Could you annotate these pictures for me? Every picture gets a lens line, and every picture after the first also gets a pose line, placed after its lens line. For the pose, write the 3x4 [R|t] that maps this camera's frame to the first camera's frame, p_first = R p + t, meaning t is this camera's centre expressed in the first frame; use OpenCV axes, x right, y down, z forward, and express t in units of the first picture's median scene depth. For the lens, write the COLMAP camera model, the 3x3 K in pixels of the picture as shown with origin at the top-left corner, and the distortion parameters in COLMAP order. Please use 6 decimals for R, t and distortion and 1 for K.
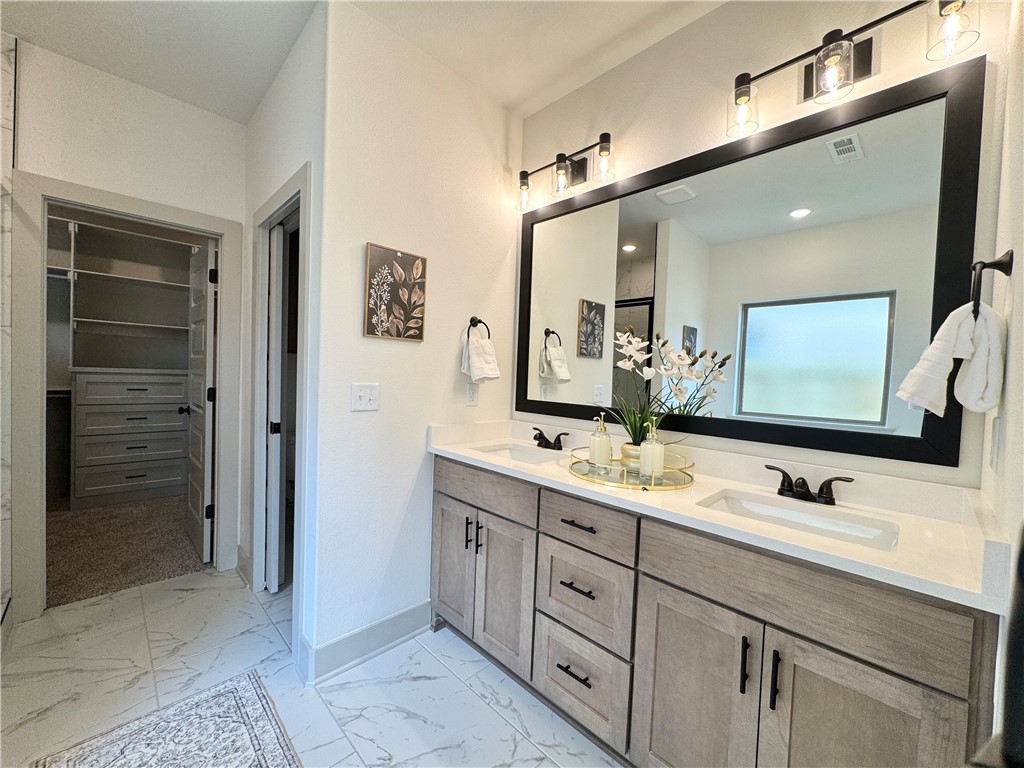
lens RADIAL K [[410.6, 0, 532.3], [0, 410.6, 385.2], [0, 0, 1]] dist [0.000817, -0.000200]
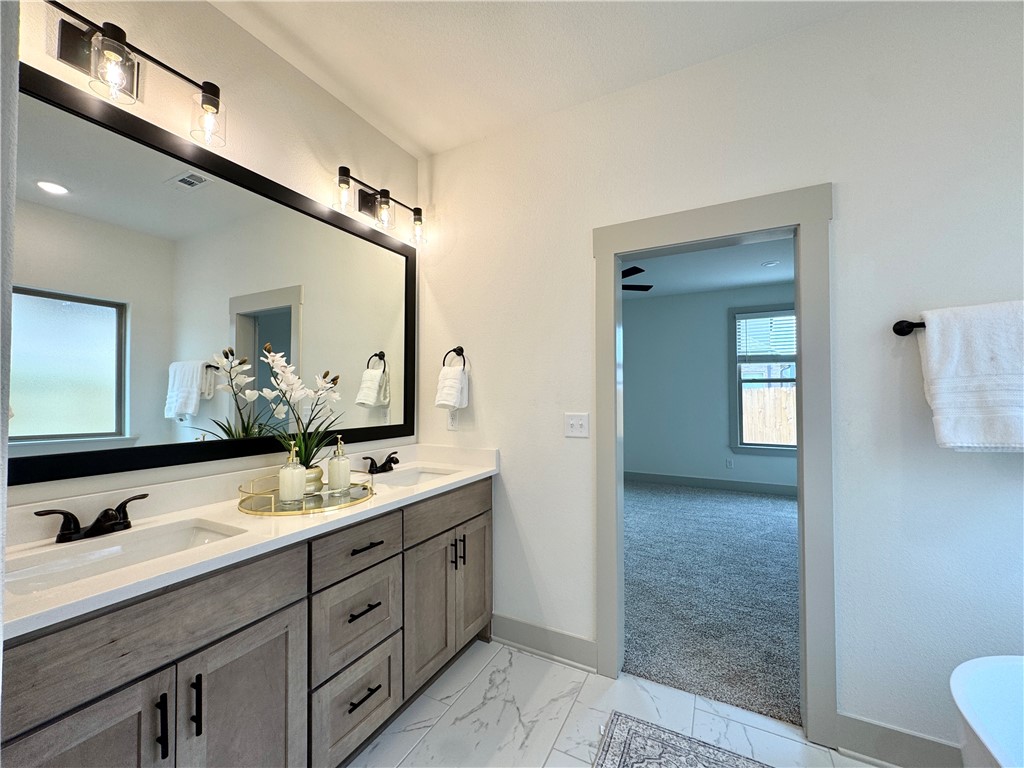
lens RADIAL K [[410.6, 0, 532.3], [0, 410.6, 385.2], [0, 0, 1]] dist [0.000817, -0.000200]
pose [[-0.304448, -0.013823, 0.952429, -0.944169], [0.021875, 0.999530, 0.021499, -0.074434], [-0.952278, 0.027379, -0.304002, 0.864690]]
